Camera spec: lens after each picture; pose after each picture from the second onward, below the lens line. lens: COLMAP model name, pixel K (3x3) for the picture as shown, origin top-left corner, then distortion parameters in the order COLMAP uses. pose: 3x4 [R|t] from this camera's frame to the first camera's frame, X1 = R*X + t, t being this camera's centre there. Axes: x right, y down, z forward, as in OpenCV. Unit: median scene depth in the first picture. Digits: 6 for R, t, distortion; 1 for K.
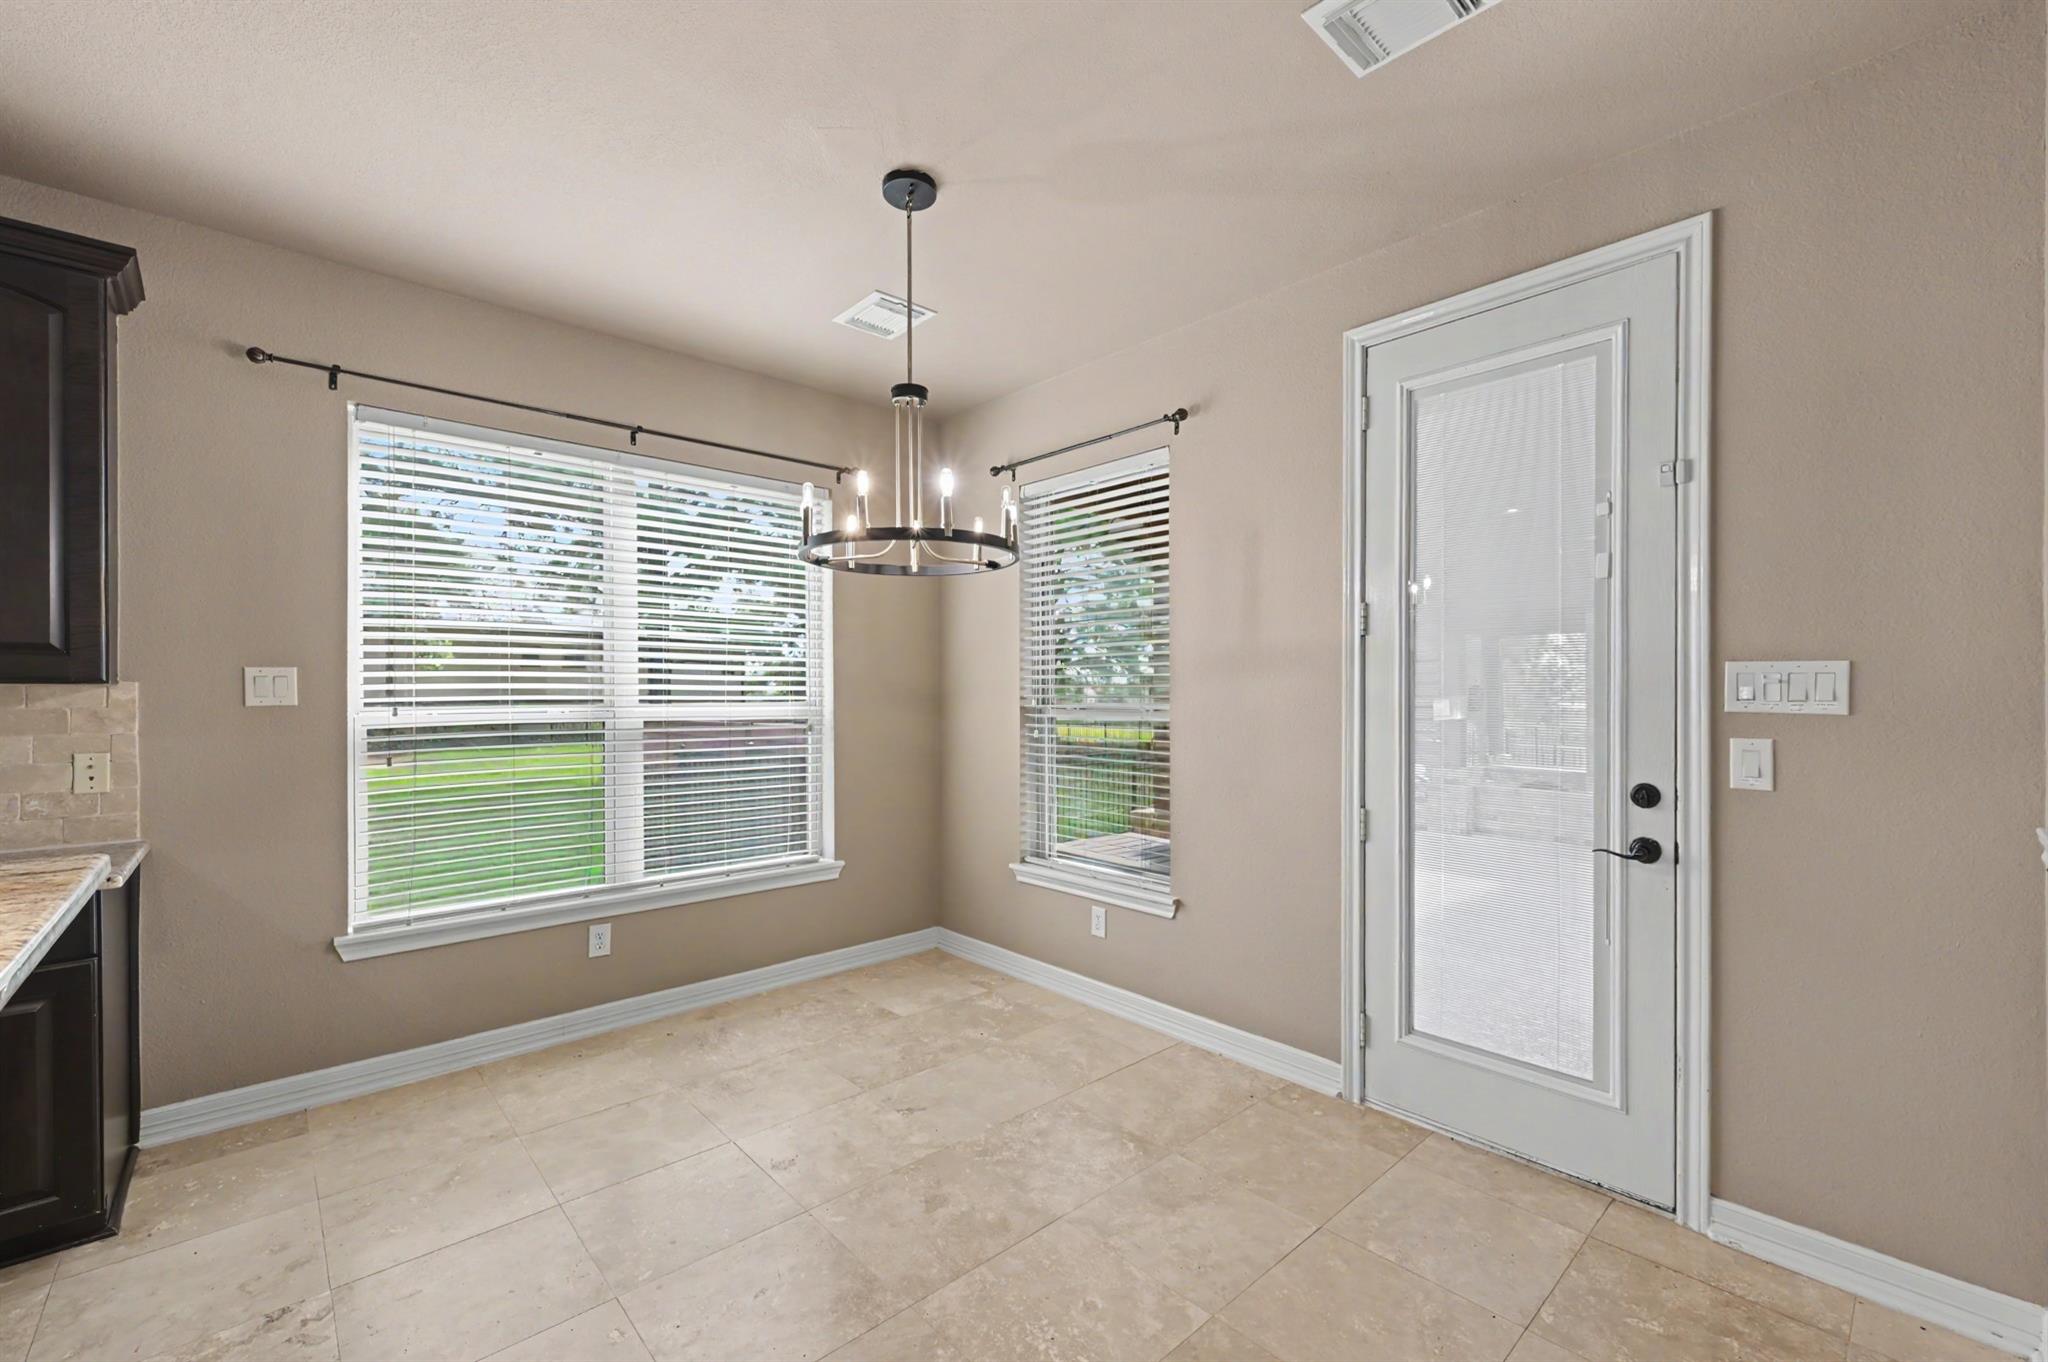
lens RADIAL K [[840.3, 0, 1044.0], [0, 840.3, 693.9], [0, 0, 1]] dist [-0.009113, -0.000216]
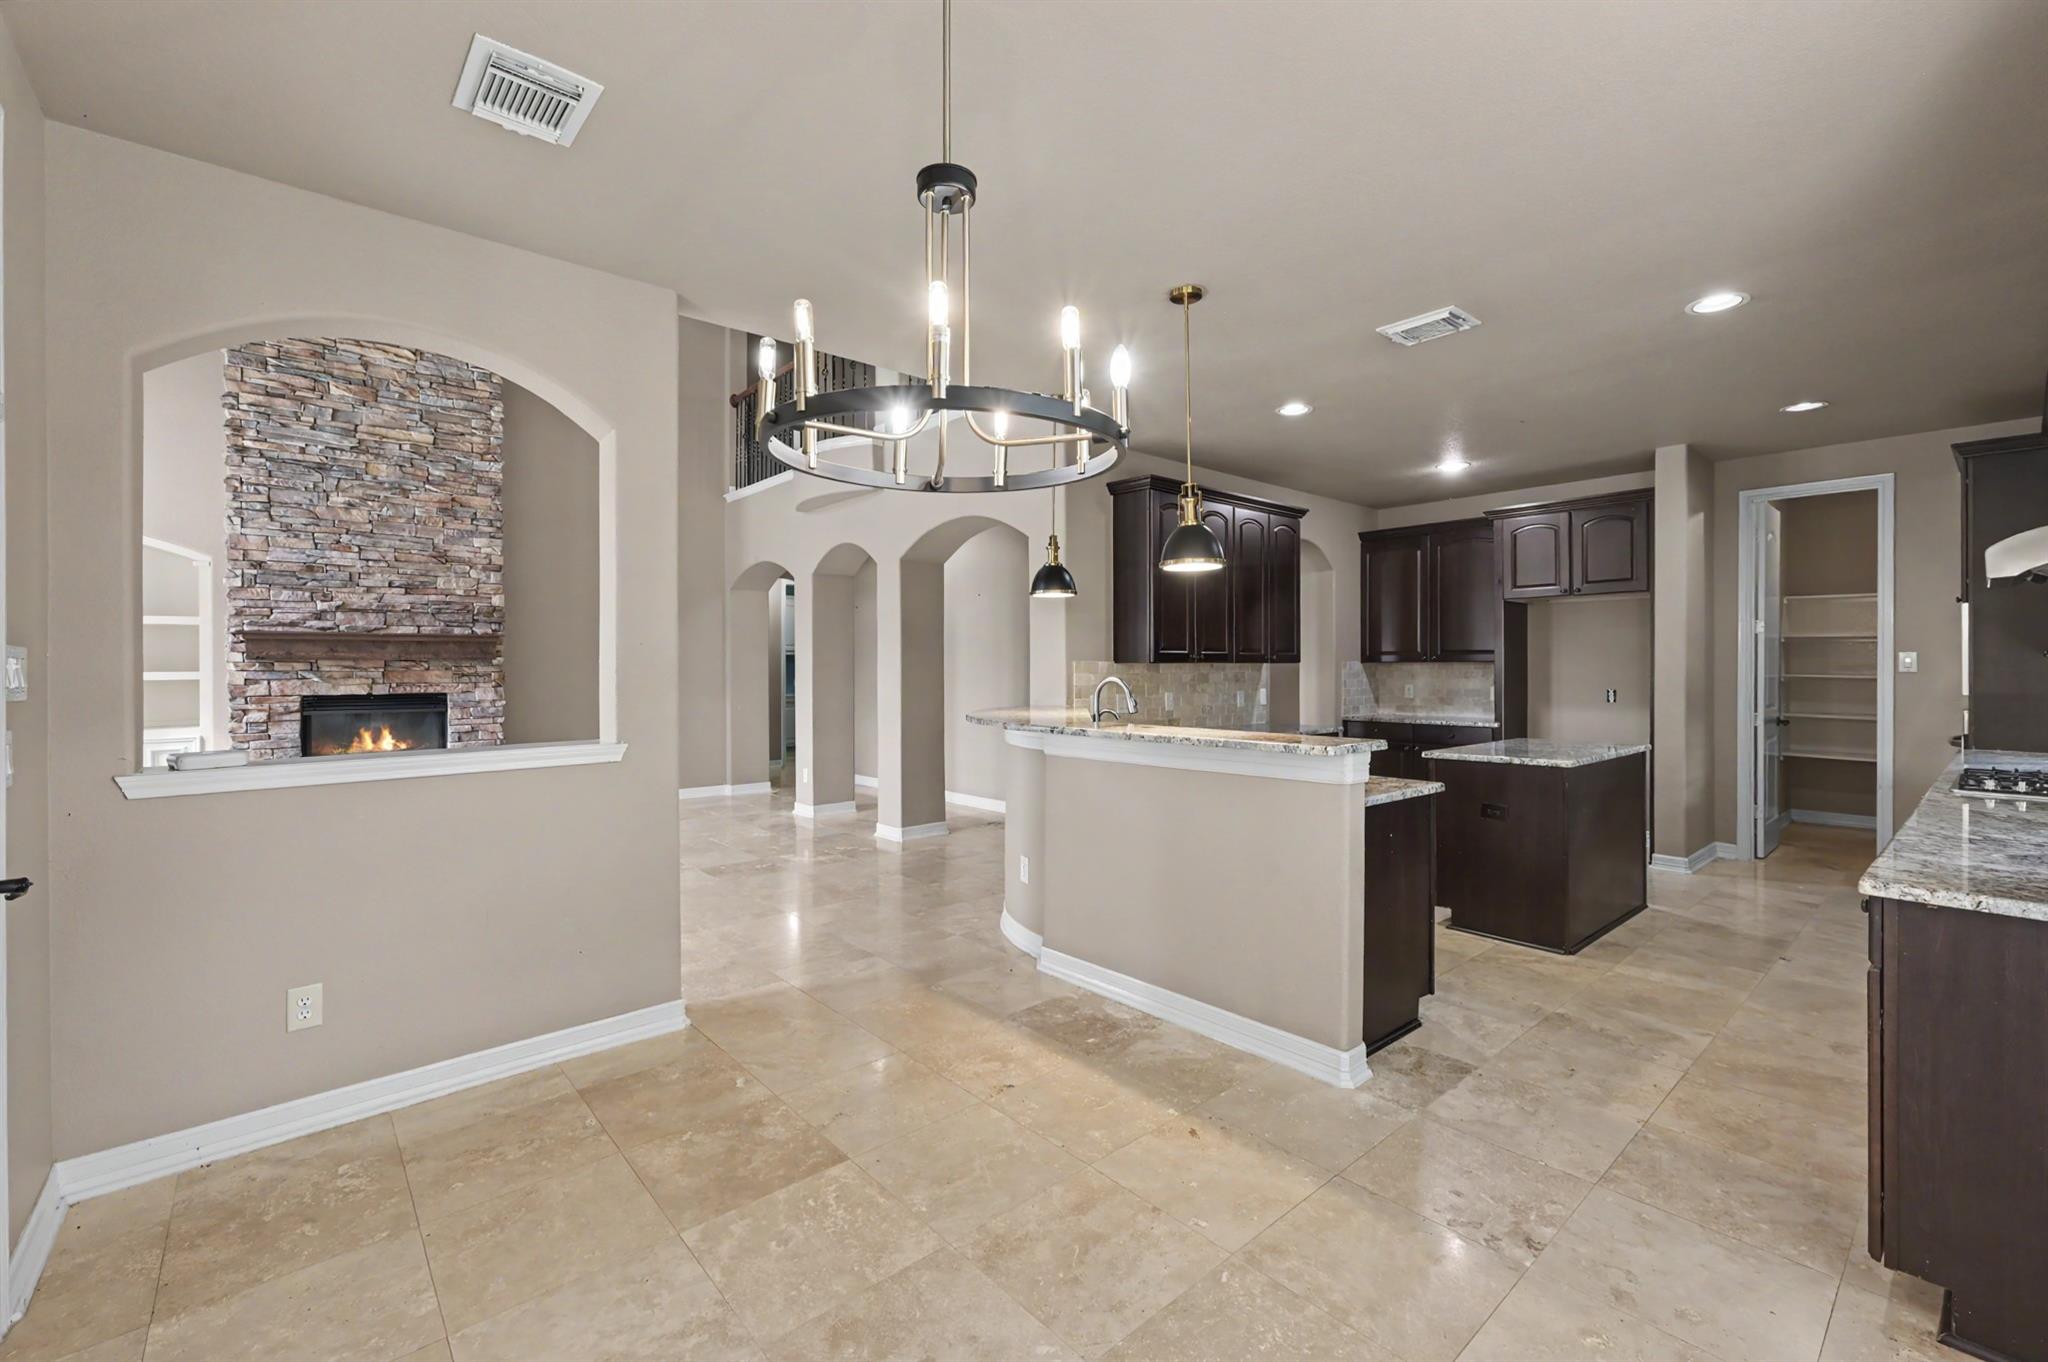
lens RADIAL K [[843.5, 0, 1023.8], [0, 843.5, 673.1], [0, 0, 1]] dist [-0.001113, 0.000224]
pose [[-0.998927, 0.007262, 0.045746, -0.225927], [0.007694, 0.999927, 0.009278, -0.007471], [-0.045675, 0.009620, -0.998910, 1.505950]]
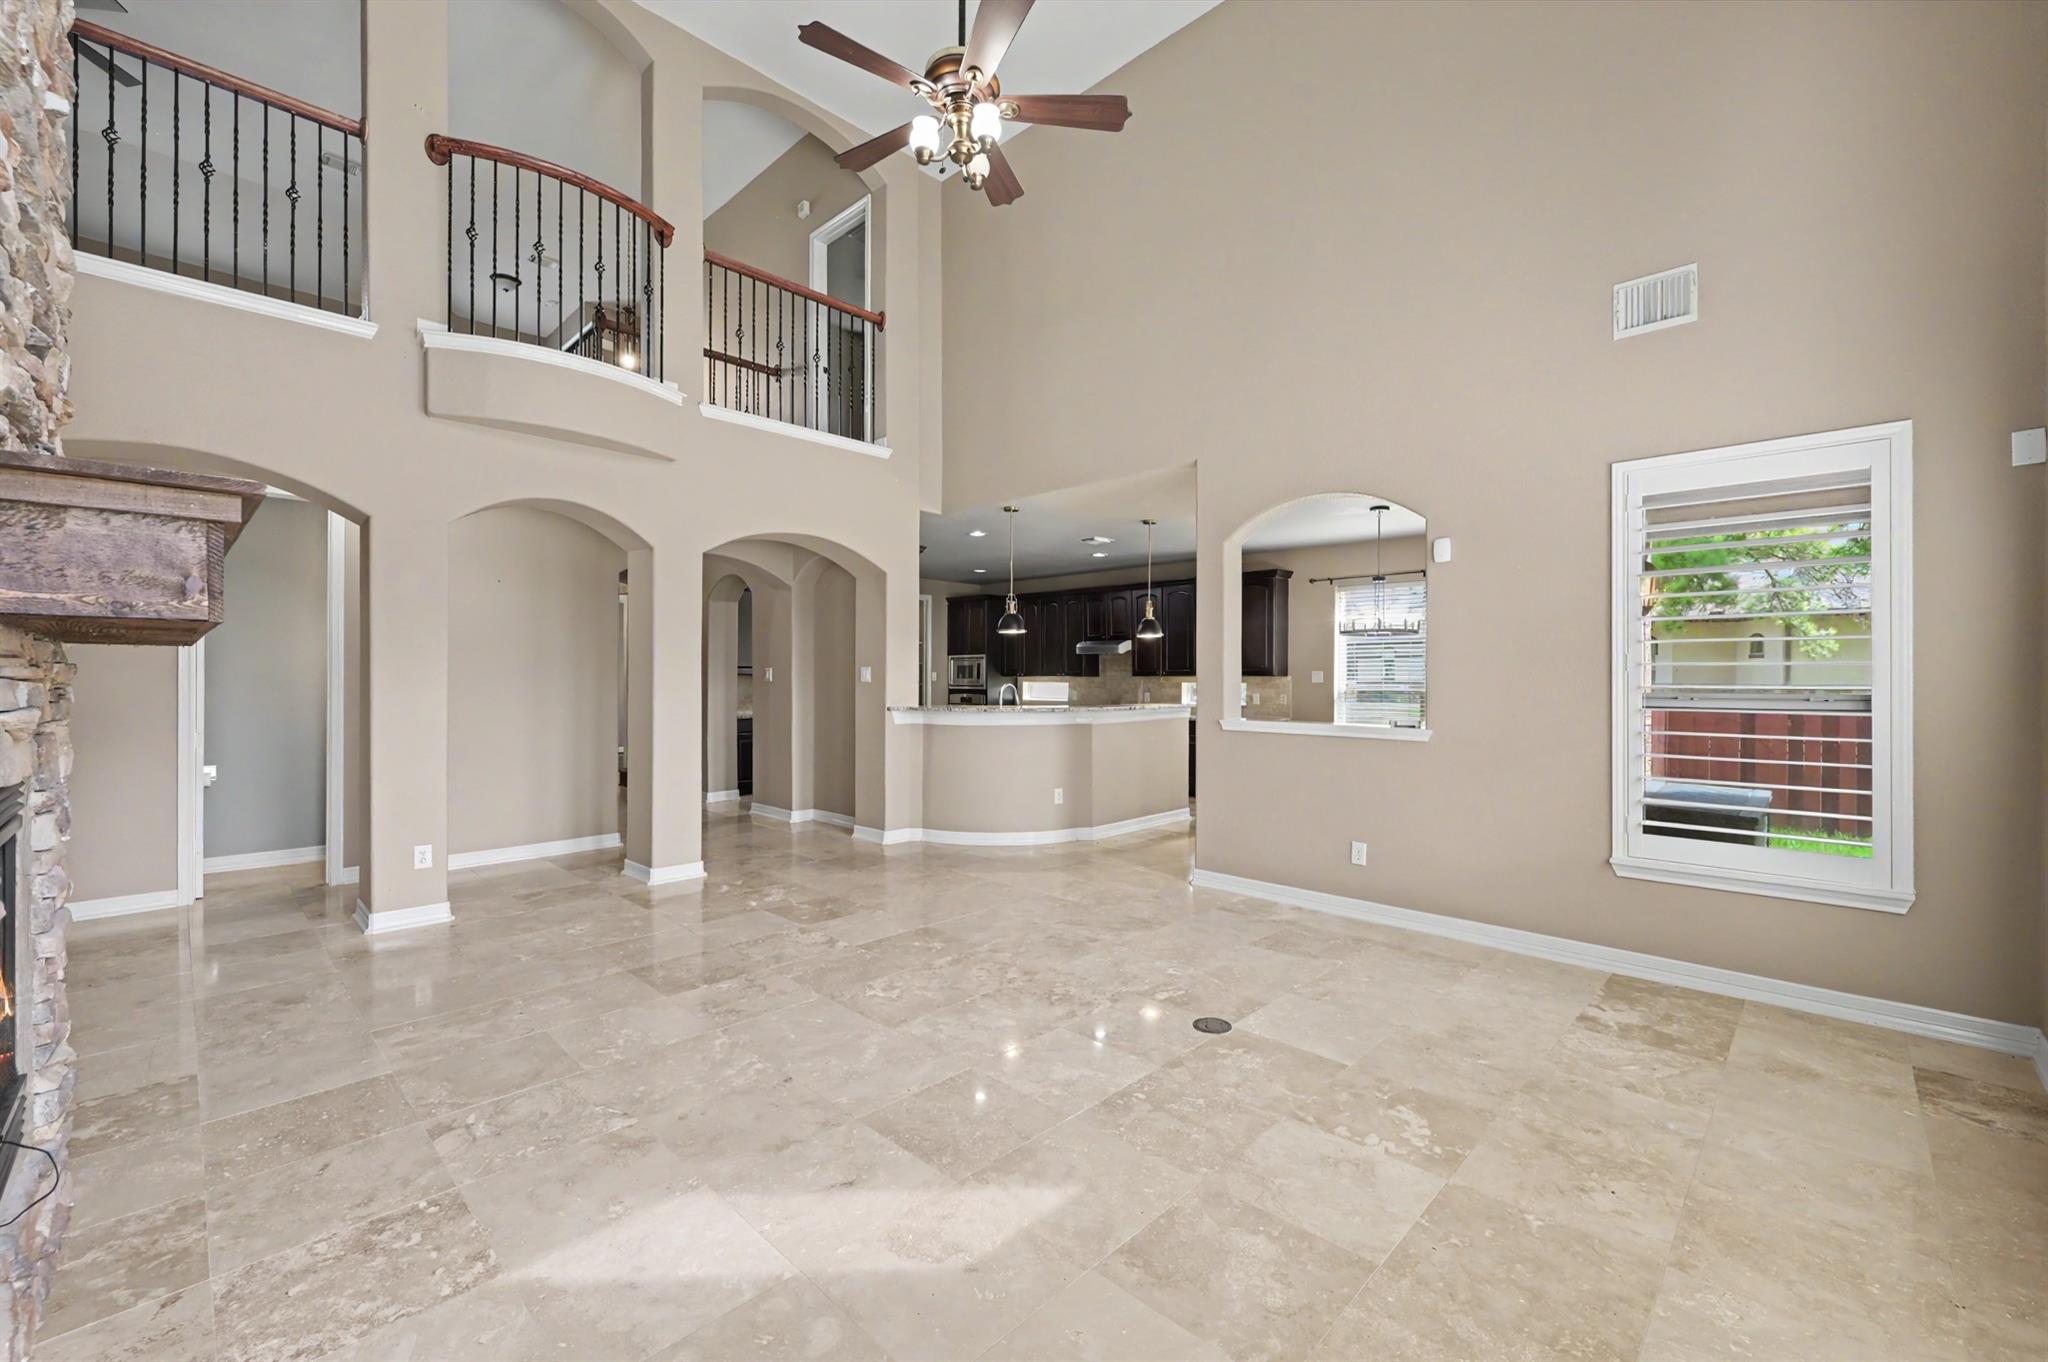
lens RADIAL K [[843.5, 0, 1023.8], [0, 843.5, 673.1], [0, 0, 1]] dist [-0.001113, 0.000224]
pose [[0.036271, -0.000976, -0.999342, 2.623786], [-0.005682, 0.999983, -0.001182, -0.015022], [0.999326, 0.005721, 0.036265, -0.339722]]
